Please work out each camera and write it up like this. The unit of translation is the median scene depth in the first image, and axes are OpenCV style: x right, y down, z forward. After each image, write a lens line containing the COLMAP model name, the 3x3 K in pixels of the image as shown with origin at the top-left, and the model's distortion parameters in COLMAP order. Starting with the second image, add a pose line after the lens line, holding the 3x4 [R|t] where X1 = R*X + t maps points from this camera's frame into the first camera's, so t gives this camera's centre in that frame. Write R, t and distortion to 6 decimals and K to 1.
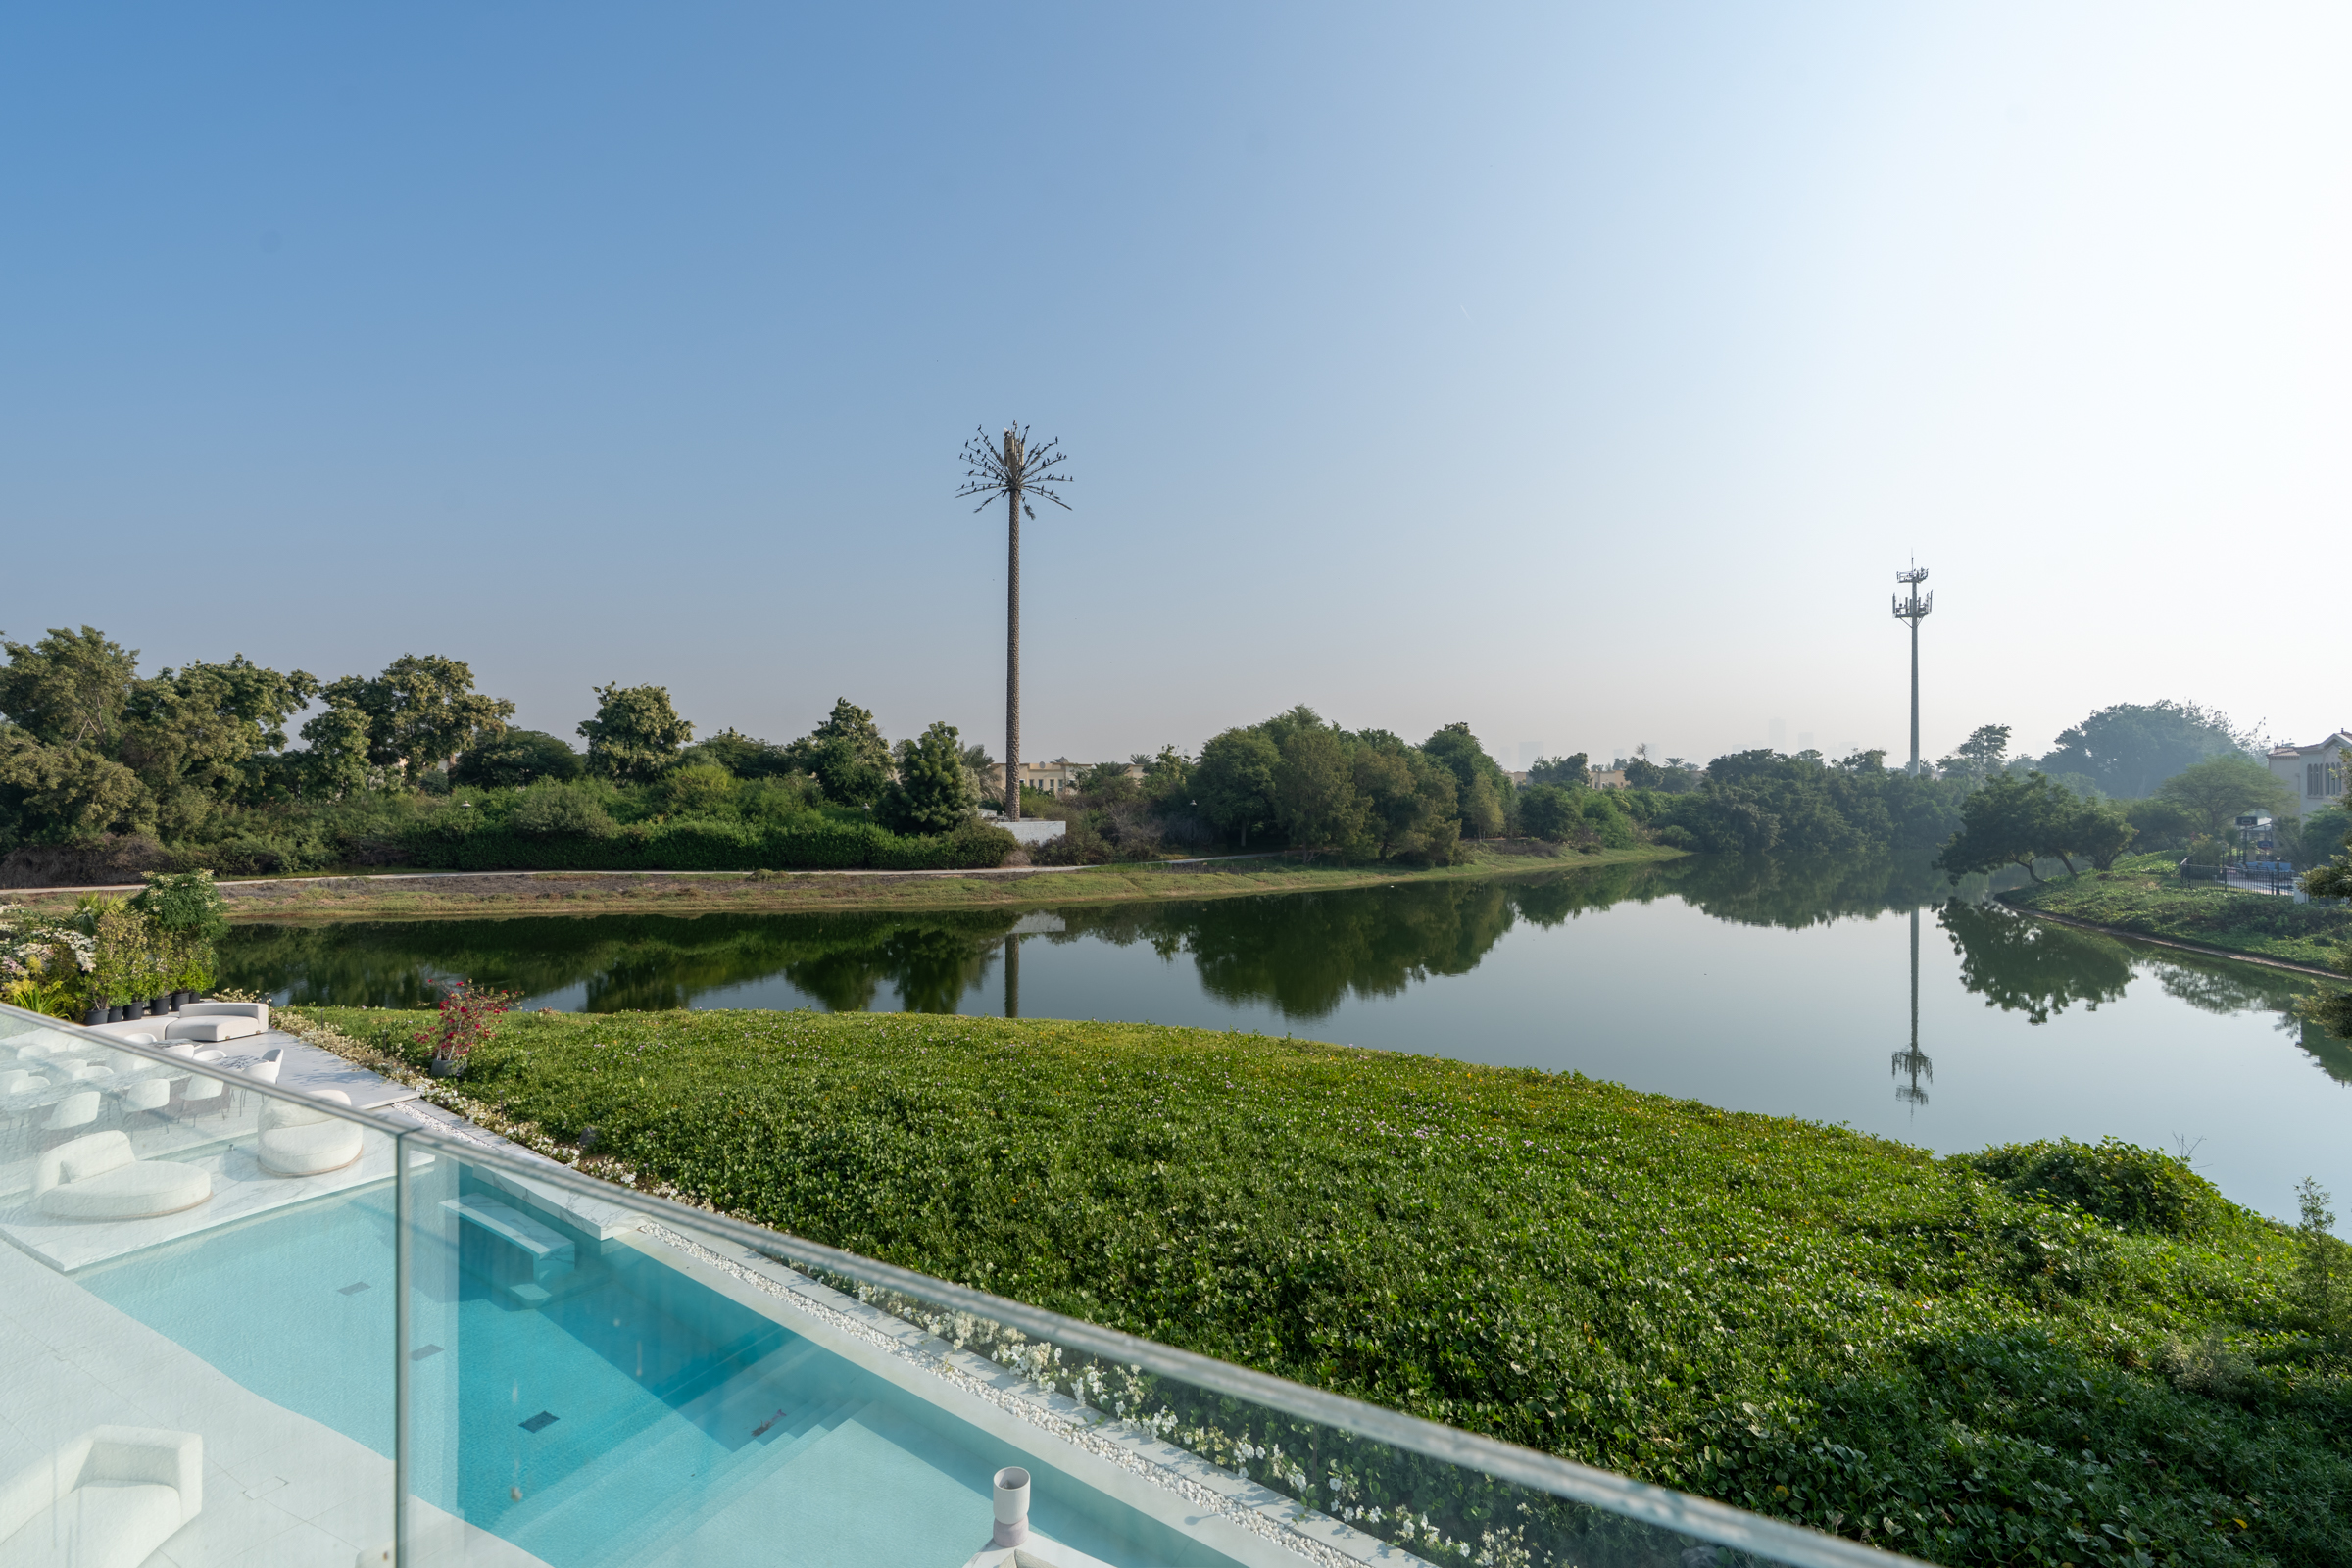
lens RADIAL K [[1056.1, 0, 1176.9], [0, 1056.1, 775.7], [0, 0, 1]] dist [-0.006248, 0.001379]
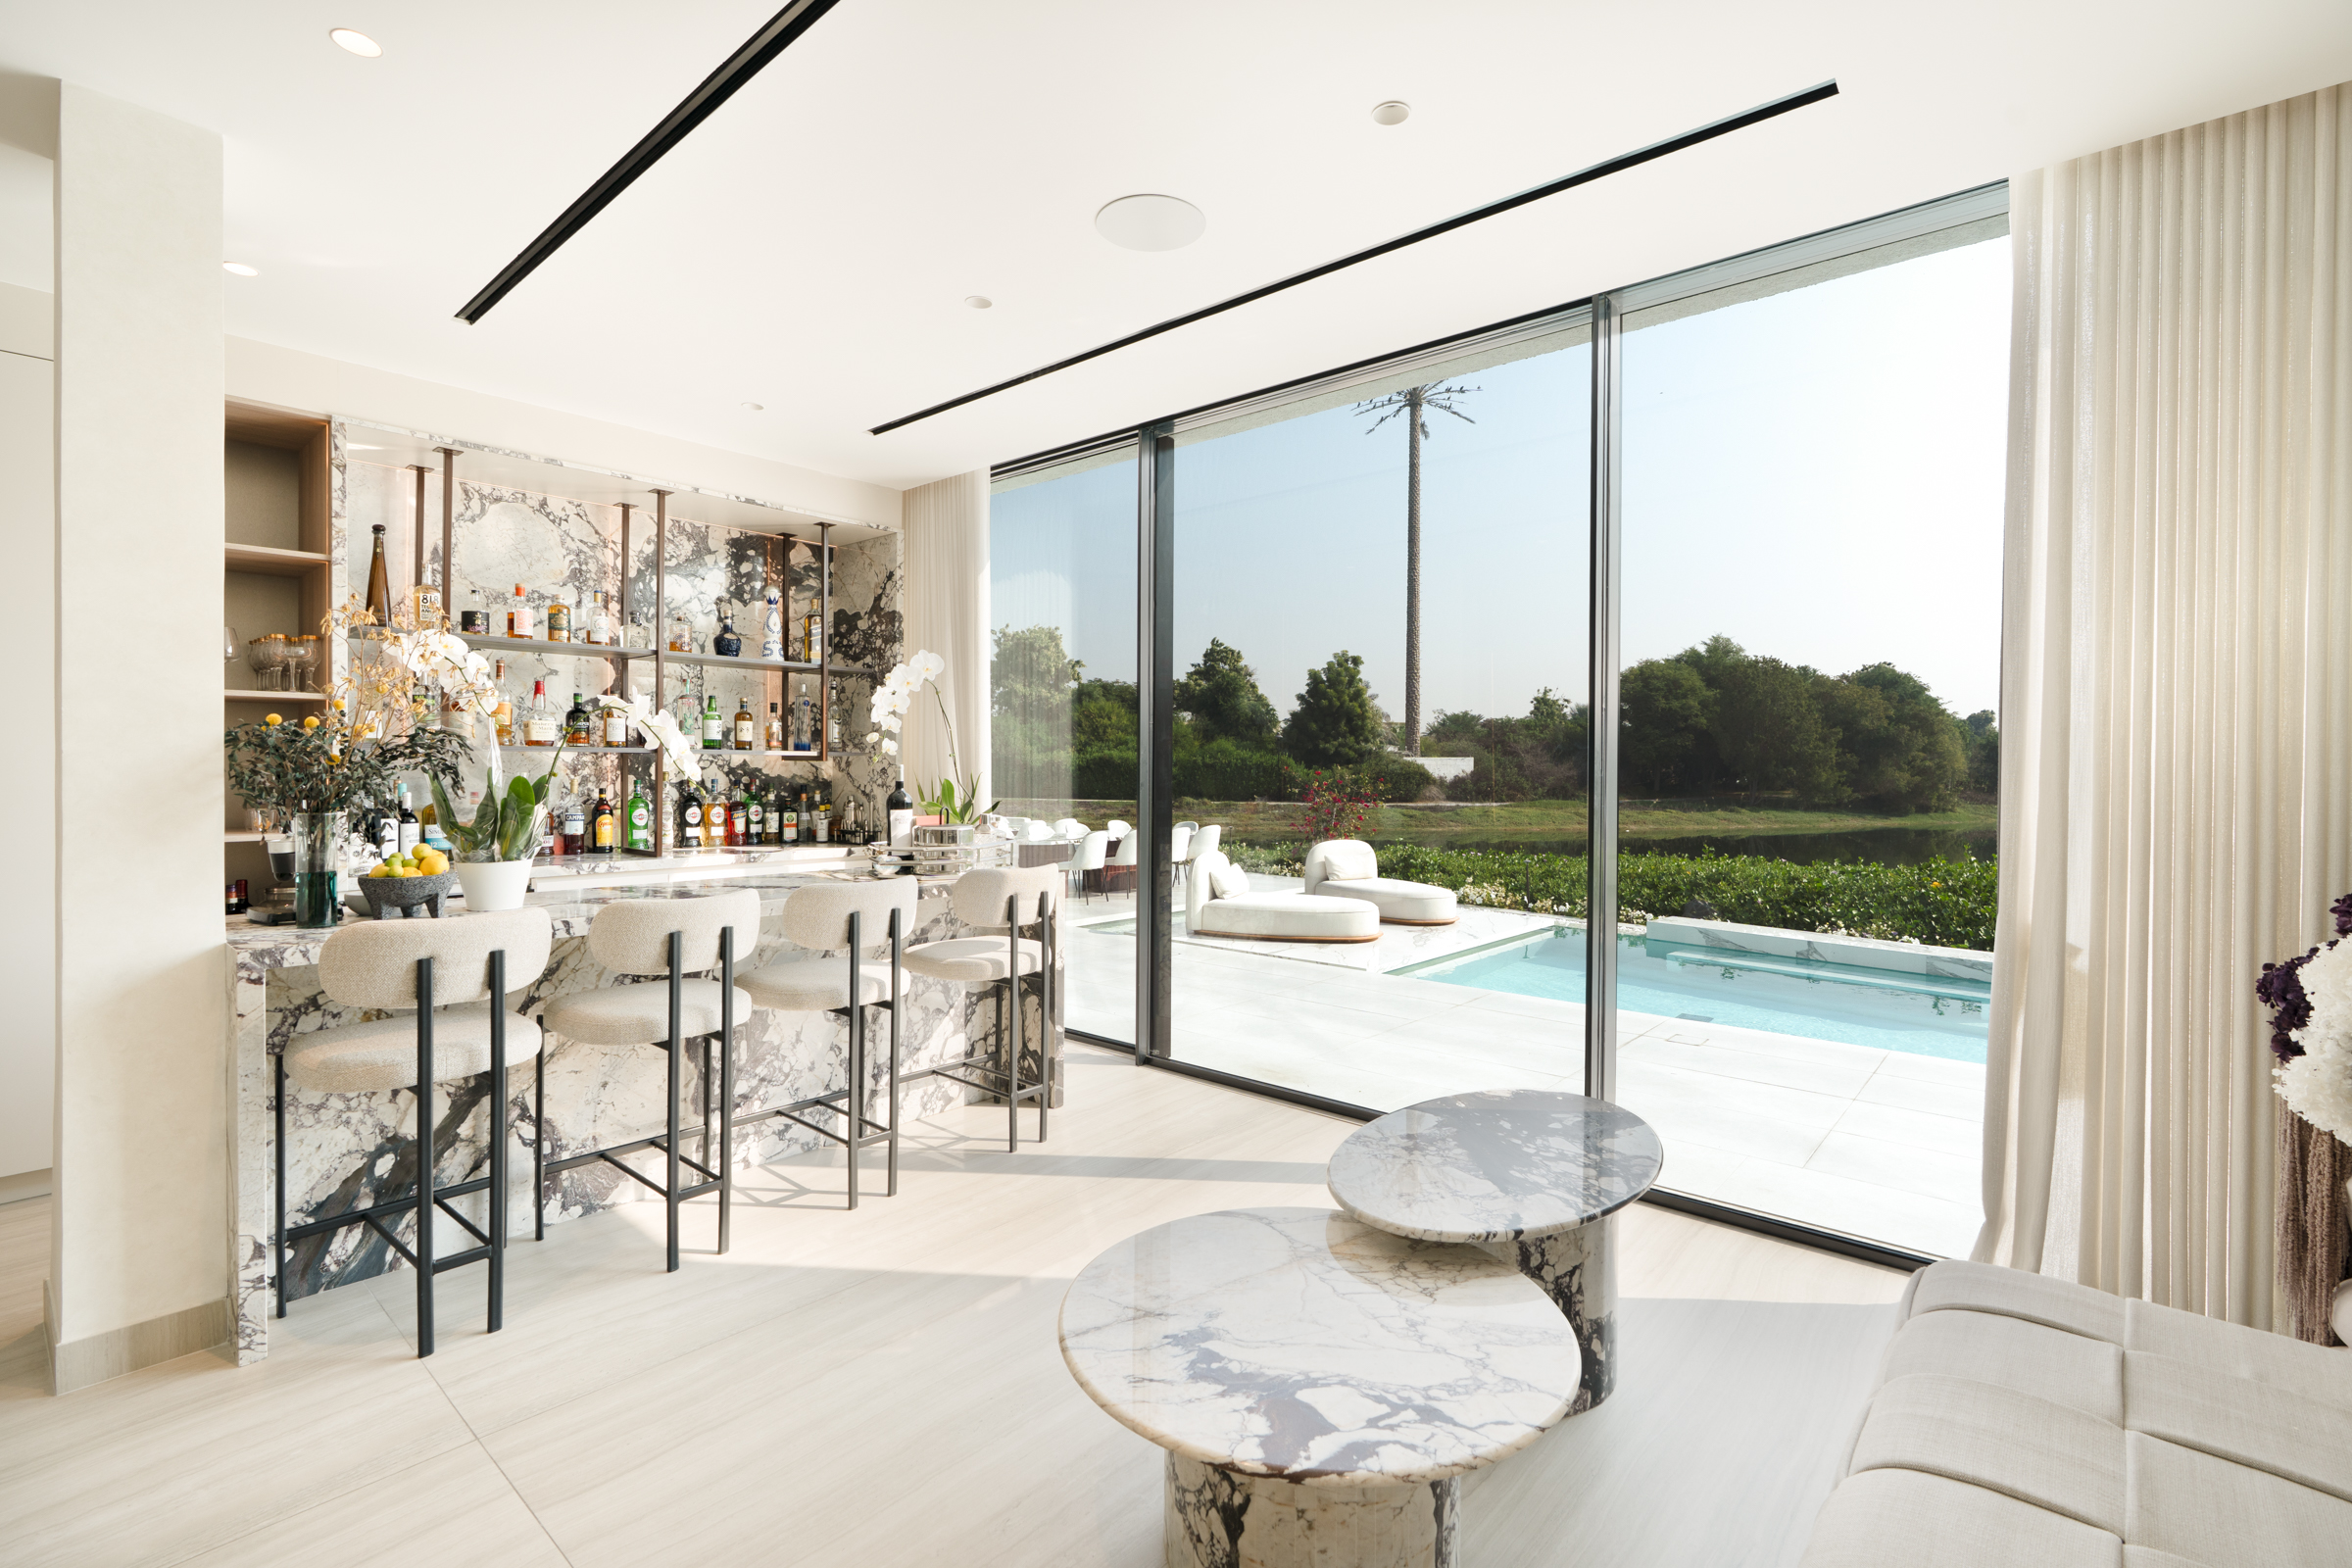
lens RADIAL K [[1056.1, 0, 1176.9], [0, 1056.1, 775.7], [0, 0, 1]] dist [-0.006248, 0.001379]
pose [[0.973592, 0.004218, -0.228255, -0.149372], [-0.000798, 0.999886, 0.015072, 0.046193], [0.228293, -0.014492, 0.973485, 0.036145]]
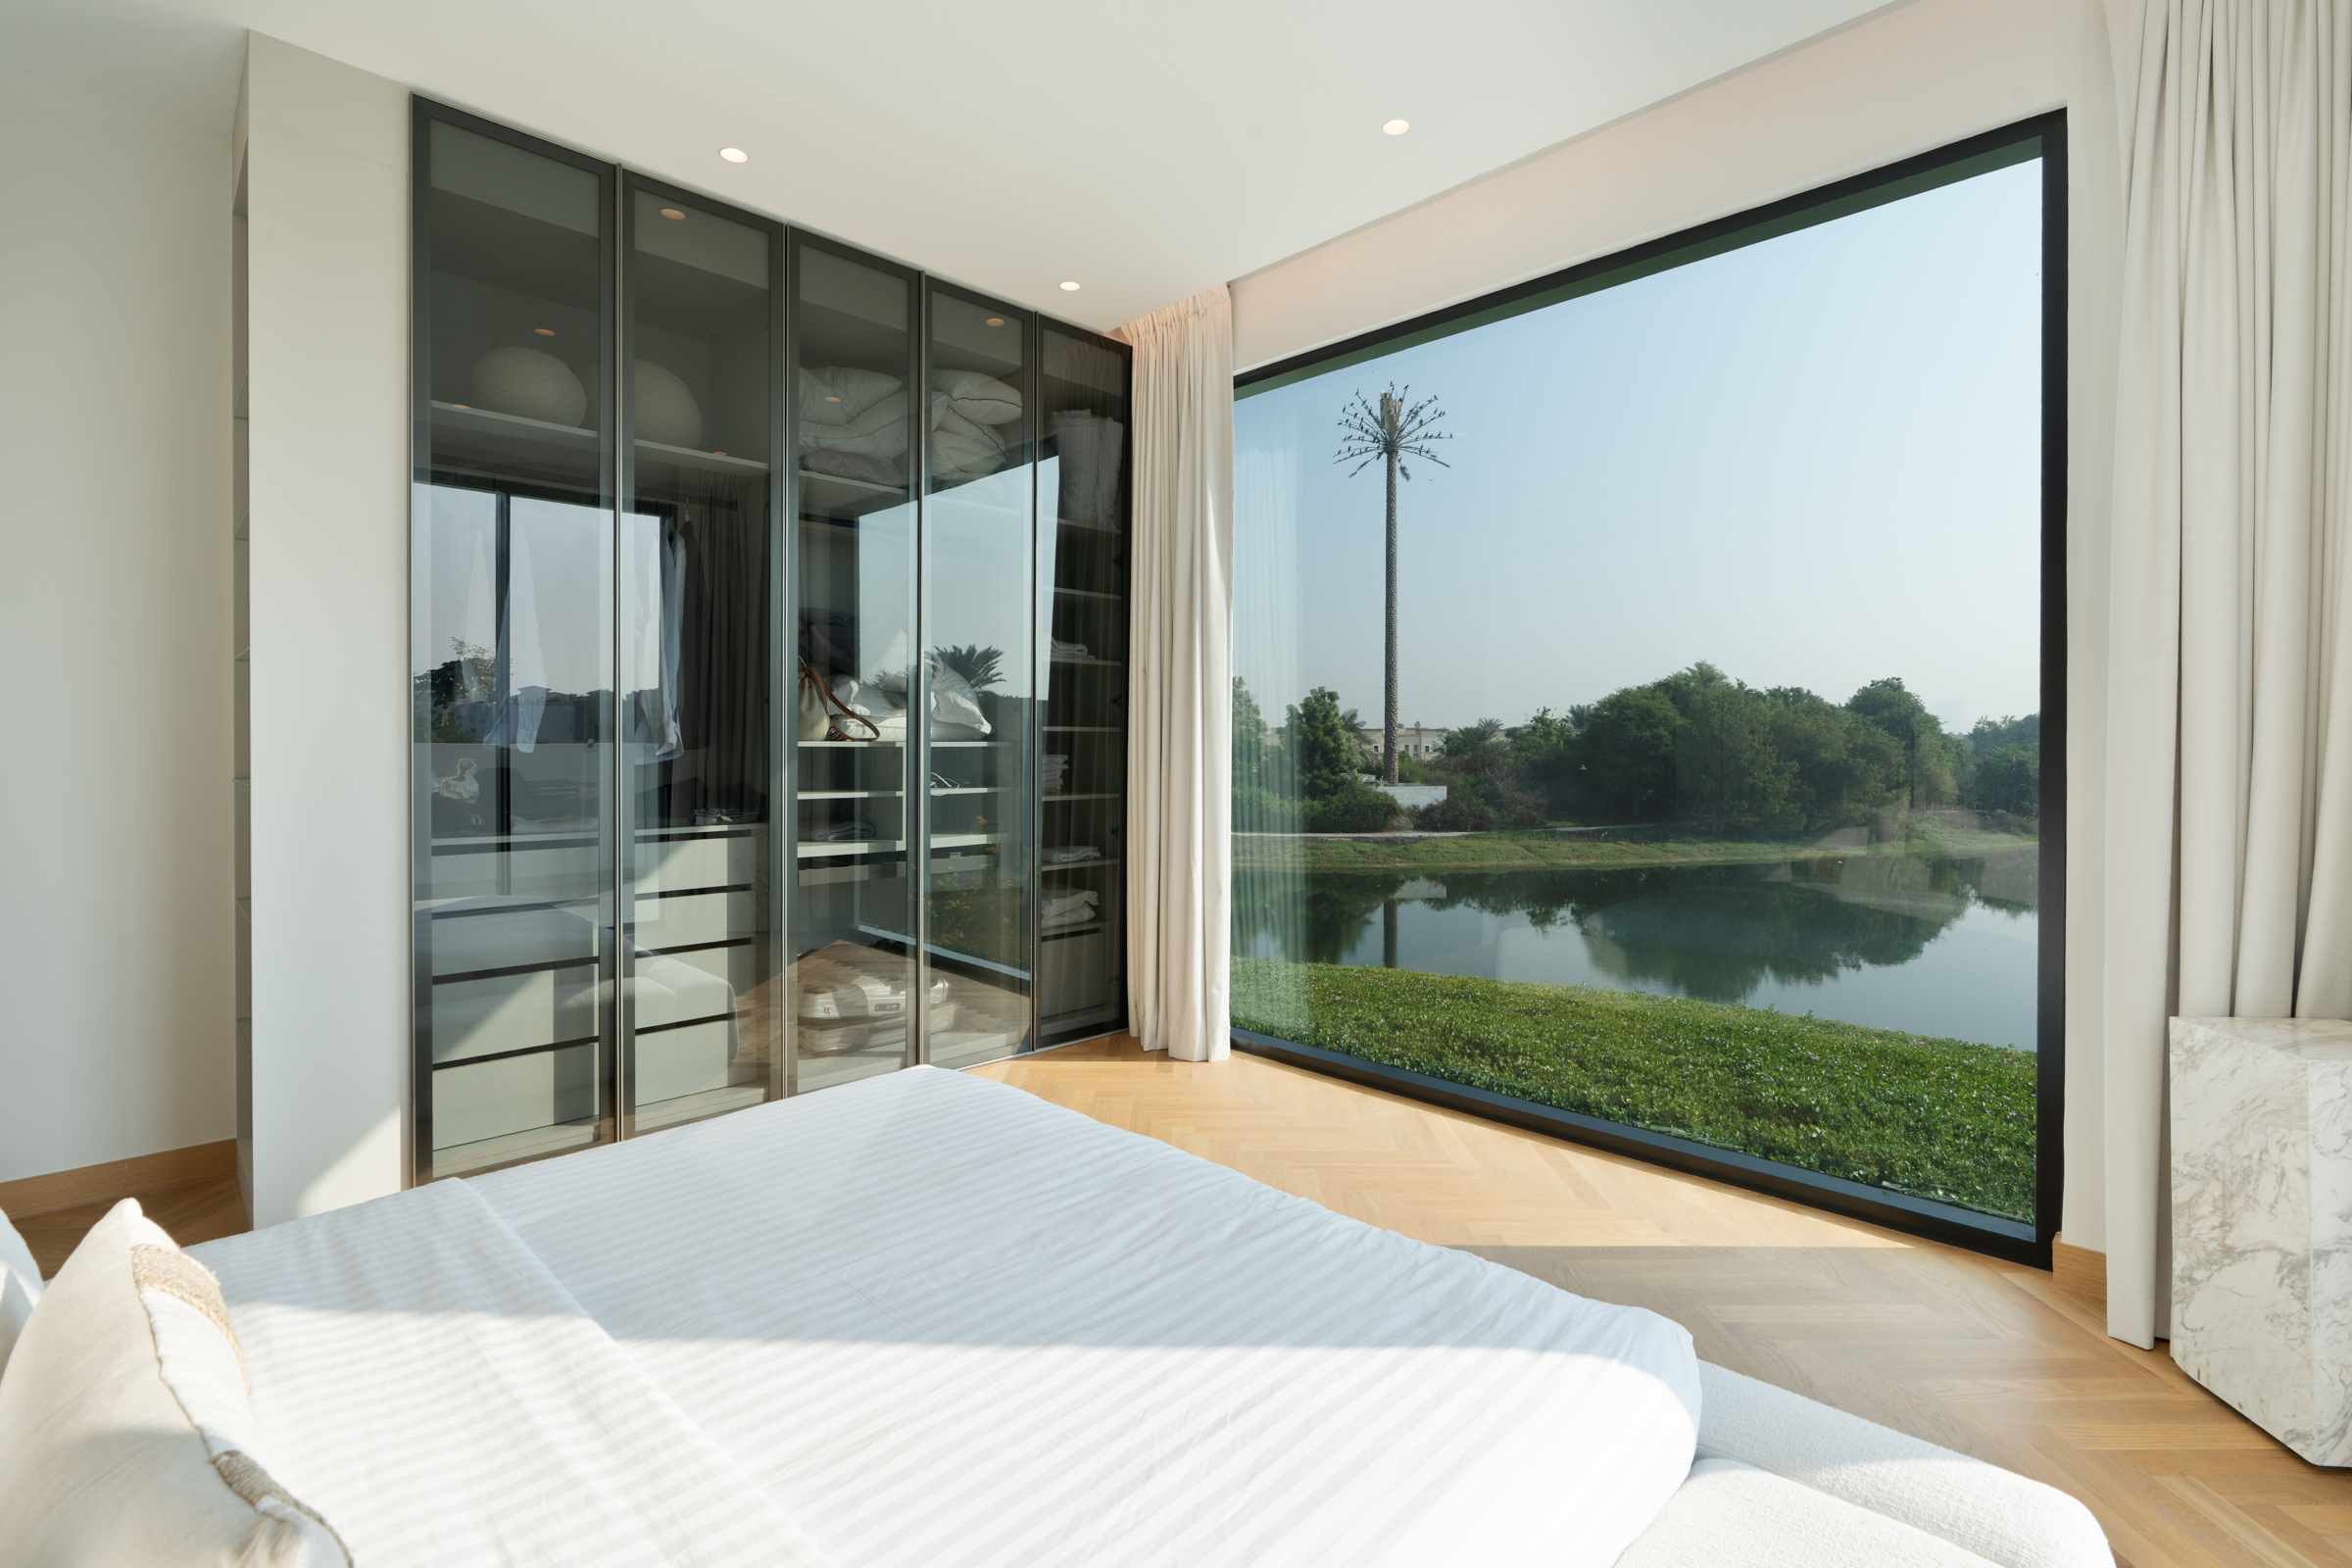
lens RADIAL K [[1065.3, 0, 1179.9], [0, 1065.3, 757.9], [0, 0, 1]] dist [-0.010728, 0.000228]
pose [[0.954397, 0.000130, -0.298539, -0.047025], [0.004200, 0.999895, 0.013865, 0.002179], [0.298510, -0.014487, 0.954297, -0.016464]]
